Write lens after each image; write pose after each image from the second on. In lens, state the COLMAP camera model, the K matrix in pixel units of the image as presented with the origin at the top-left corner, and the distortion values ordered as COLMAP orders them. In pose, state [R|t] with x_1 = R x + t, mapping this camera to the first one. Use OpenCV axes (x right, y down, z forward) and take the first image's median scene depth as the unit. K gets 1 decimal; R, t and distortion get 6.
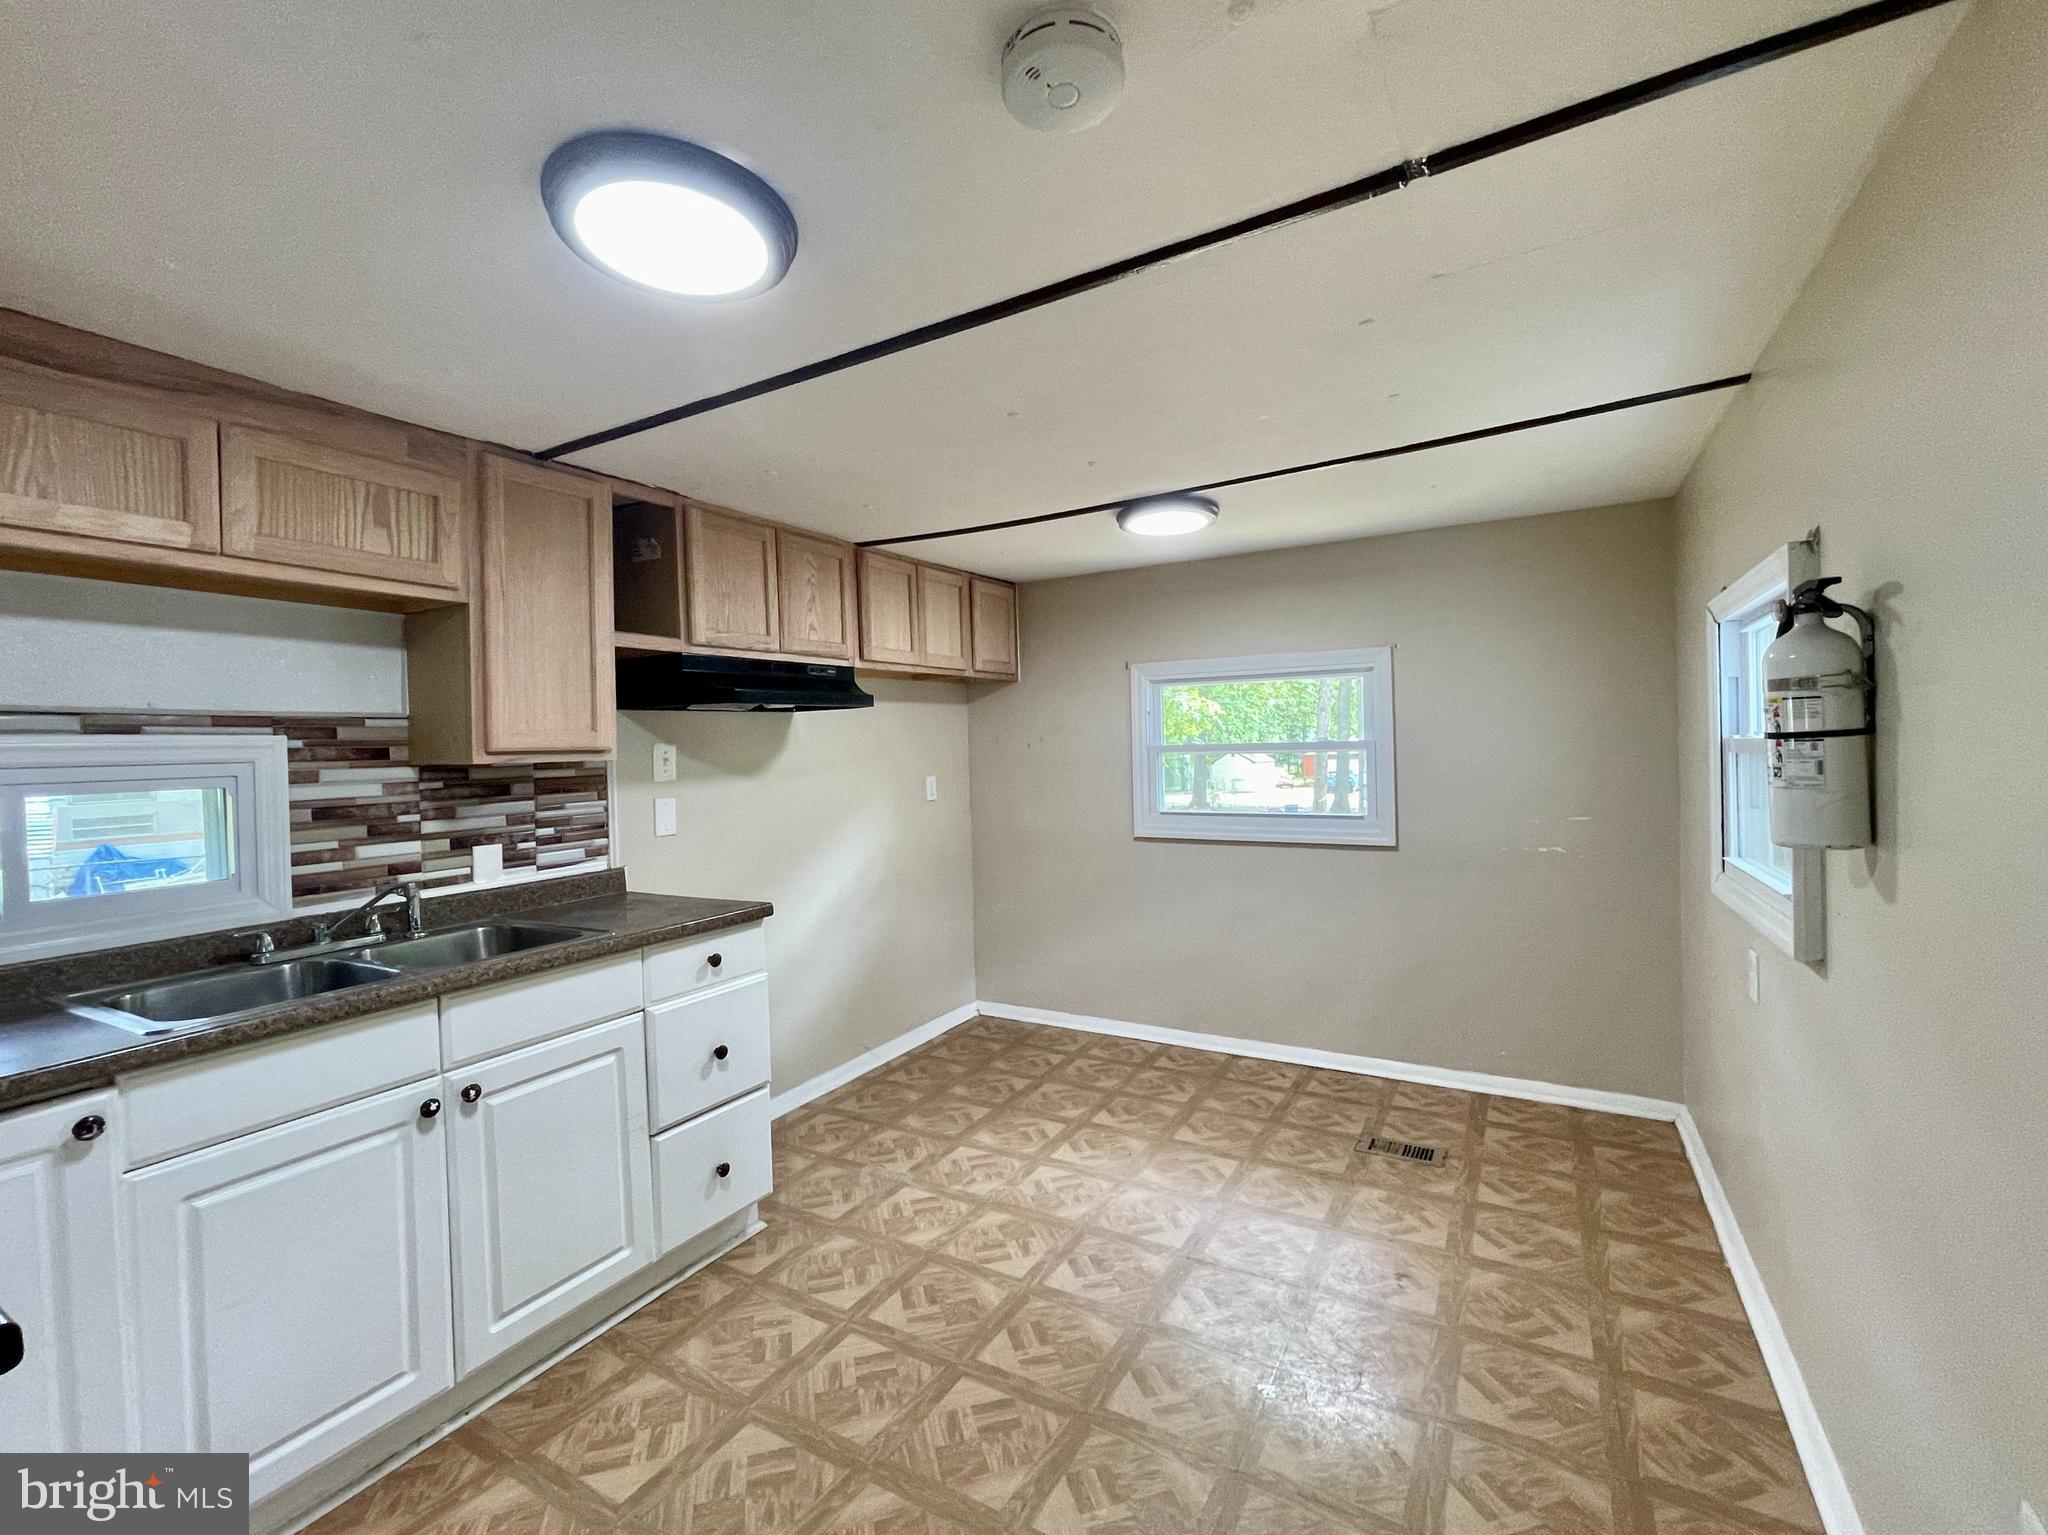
lens RADIAL K [[864.6, 0, 1024.0], [0, 864.6, 767.5], [0, 0, 1]] dist [-0.000226, -0.000027]
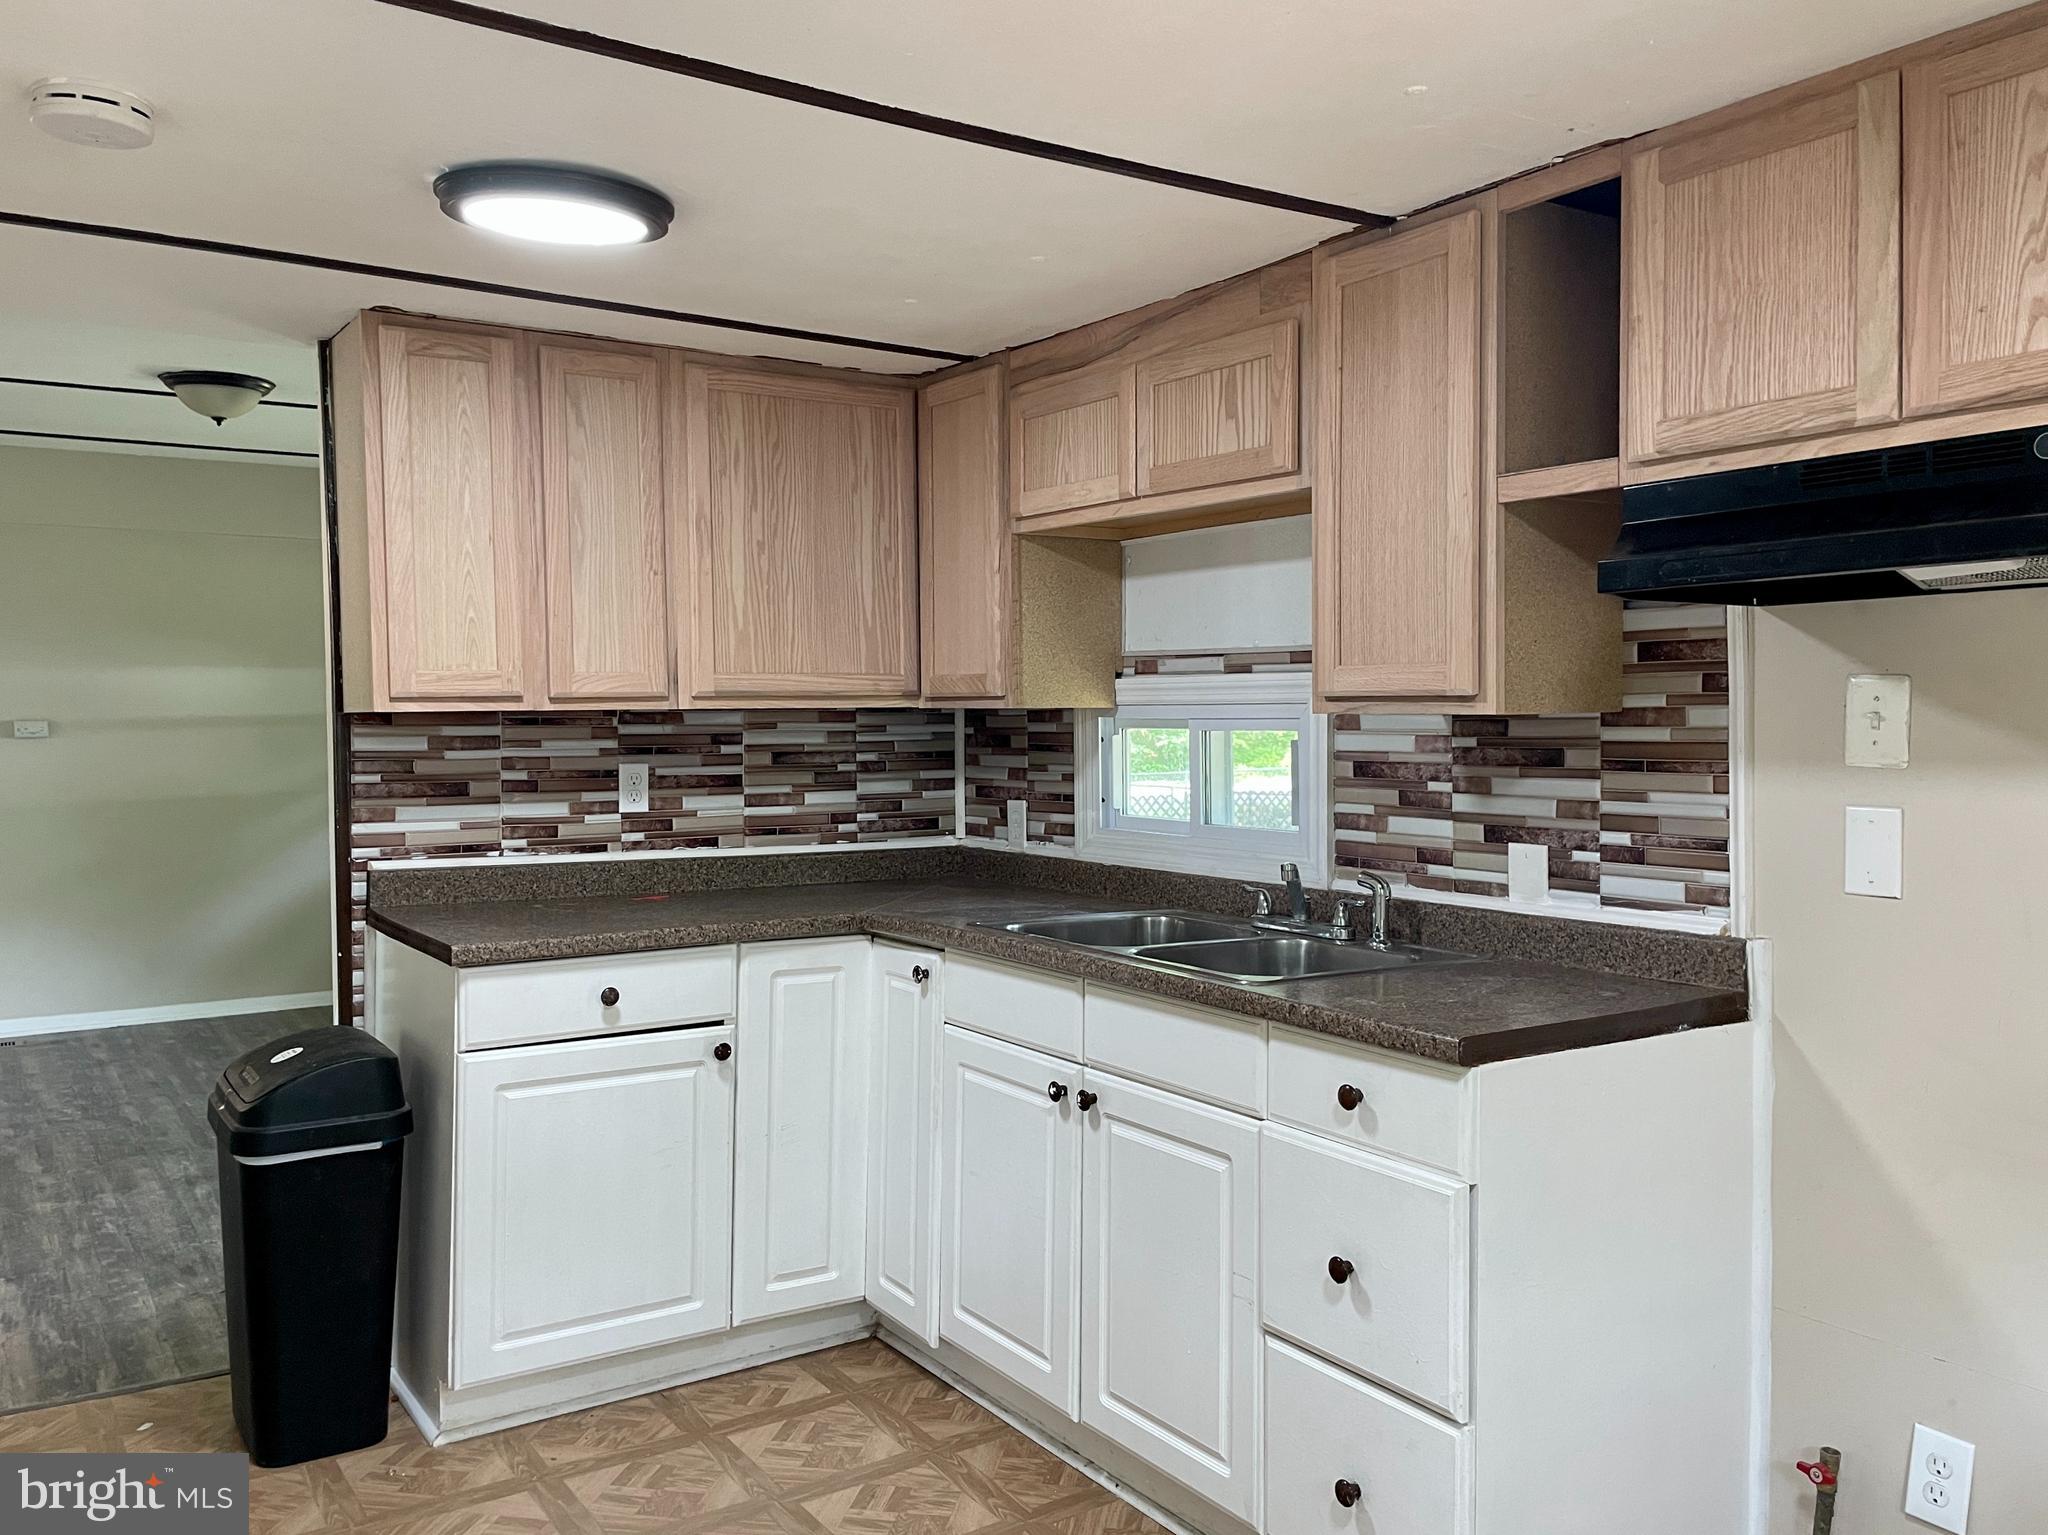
lens RADIAL K [[1609.1, 0, 1024.0], [0, 1609.1, 767.5], [0, 0, 1]] dist [0.060842, -0.058842]
pose [[-0.424822, 0.060695, -0.903240, 0.583522], [-0.007916, 0.997463, 0.070750, -0.044729], [0.905242, 0.037206, -0.423264, 1.174223]]
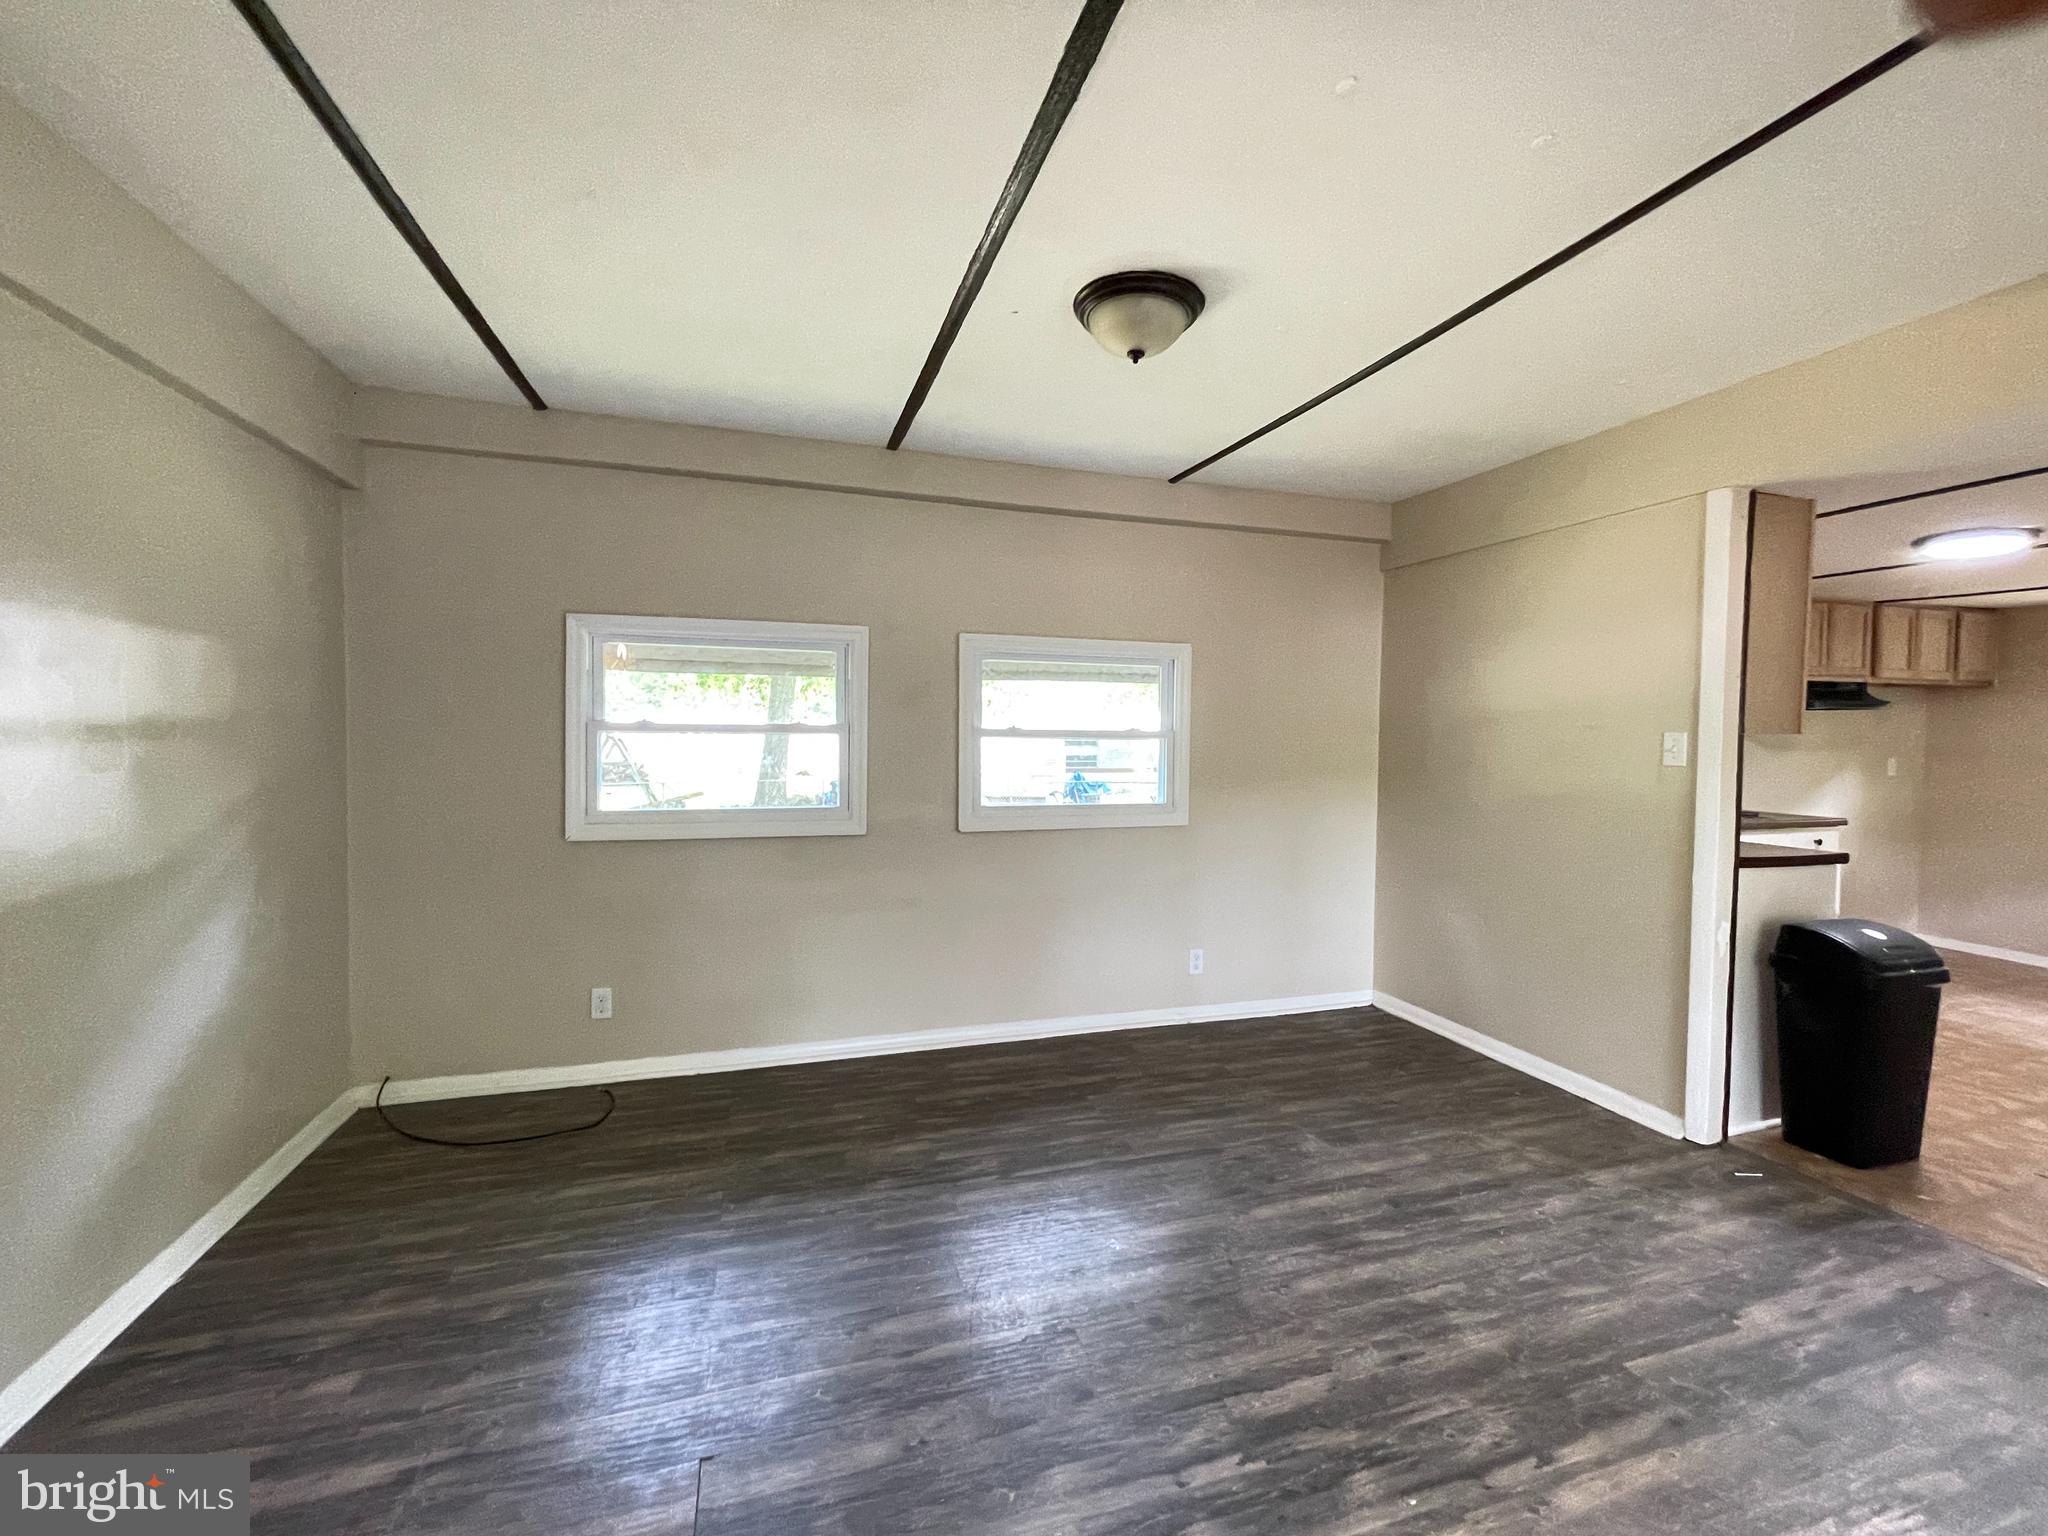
lens RADIAL K [[820.6, 0, 1018.9], [0, 820.6, 741.8], [0, 0, 1]] dist [0.000724, 0.000293]
pose [[0.745339, 0.047218, -0.665011, -0.595277], [-0.050235, 0.998631, 0.014604, 0.075305], [0.664790, 0.022522, 0.746691, -1.878146]]
